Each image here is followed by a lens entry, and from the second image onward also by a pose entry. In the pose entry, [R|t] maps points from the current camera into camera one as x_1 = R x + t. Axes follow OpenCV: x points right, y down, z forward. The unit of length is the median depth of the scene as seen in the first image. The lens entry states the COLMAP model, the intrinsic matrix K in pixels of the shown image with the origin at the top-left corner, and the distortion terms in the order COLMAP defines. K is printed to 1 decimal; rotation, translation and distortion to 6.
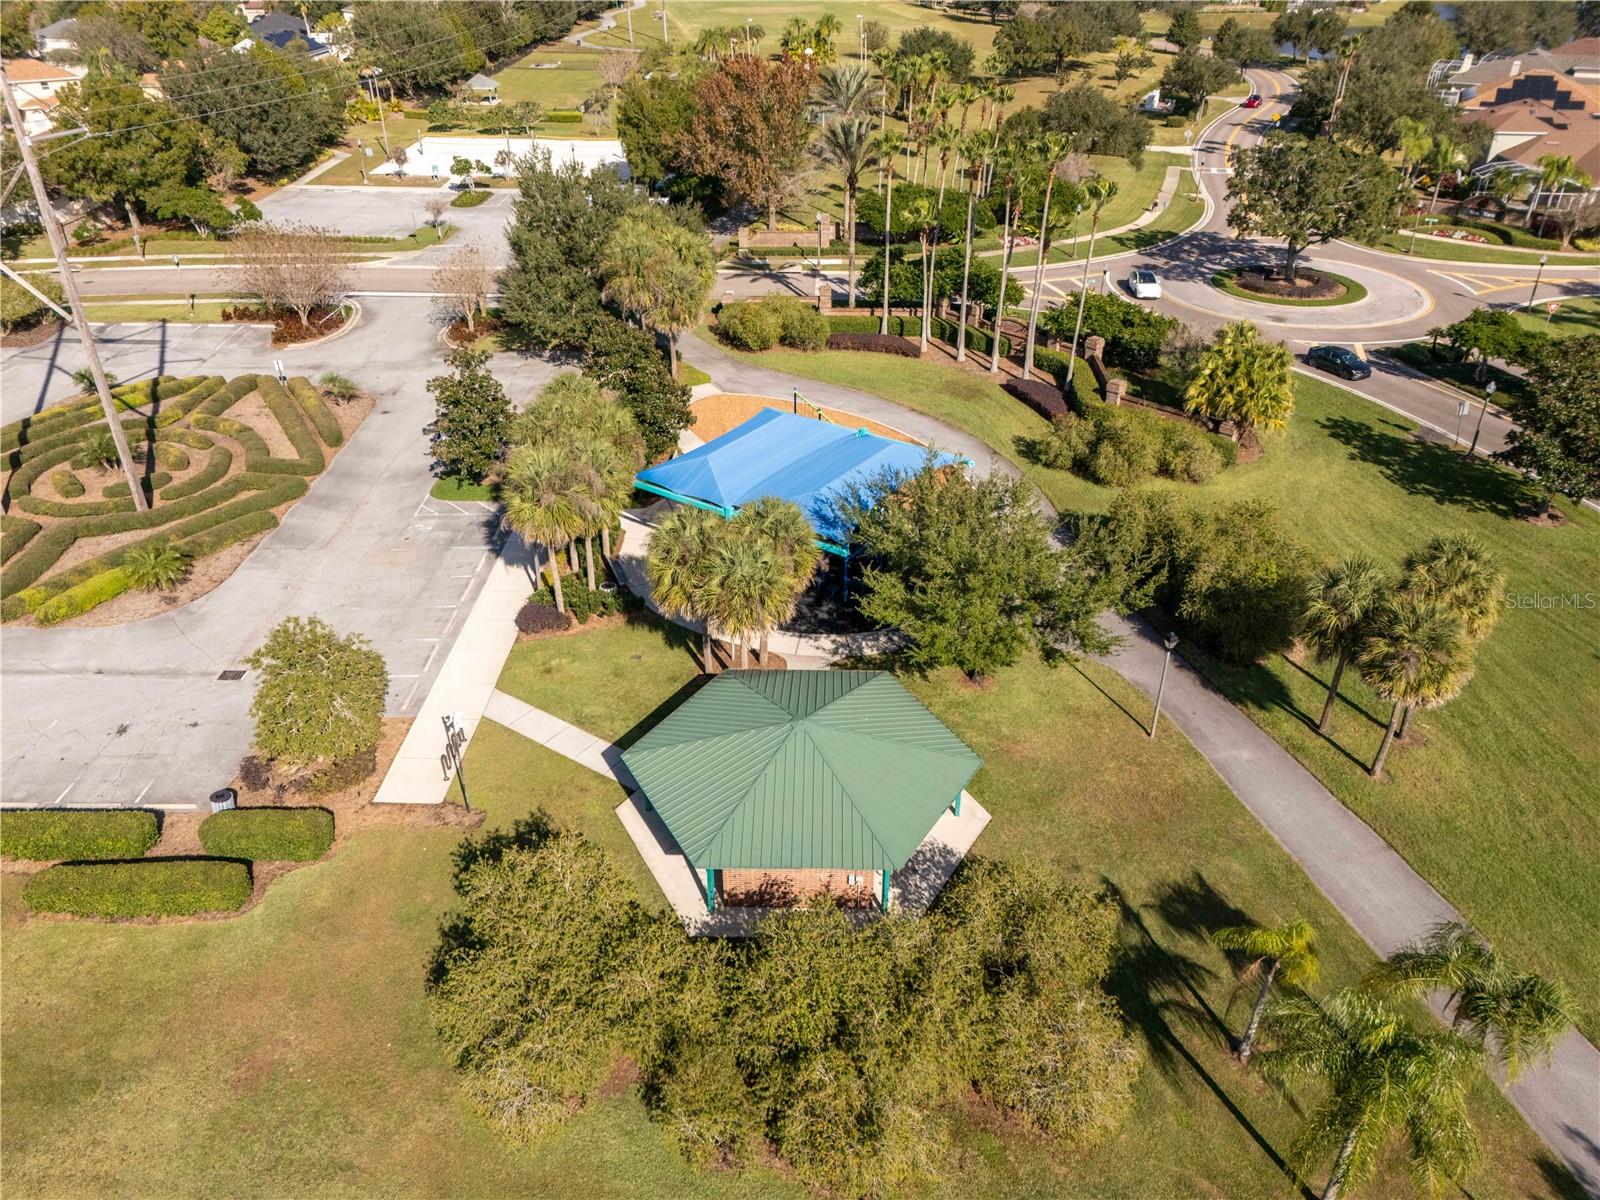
lens RADIAL K [[1177.3, 0, 791.7], [0, 1177.3, 603.5], [0, 0, 1]] dist [0.064892, -0.057929]
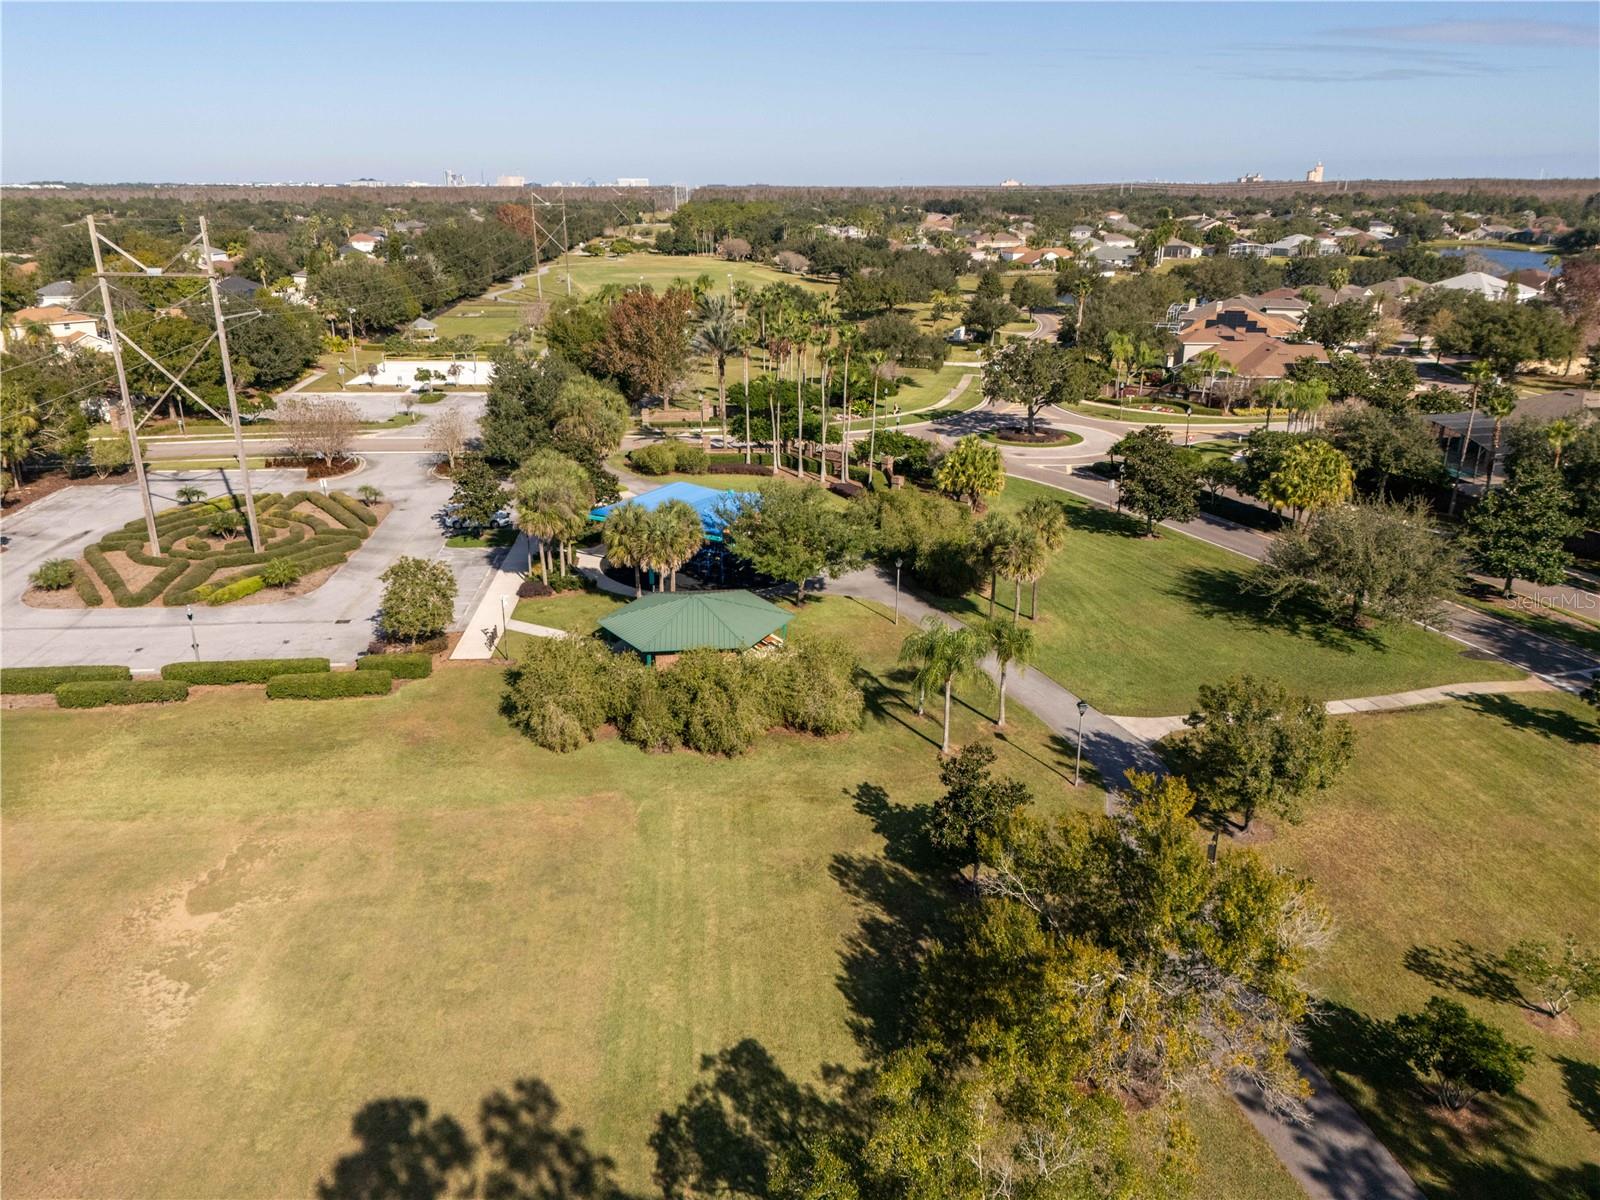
lens RADIAL K [[1177.3, 0, 788.0], [0, 1177.3, 592.0], [0, 0, 1]] dist [0.064892, -0.057929]
pose [[0.995595, -0.029344, 0.089046, -0.004907], [0.046991, 0.978032, -0.203090, 0.209598], [-0.081131, 0.206380, 0.975103, -0.353515]]
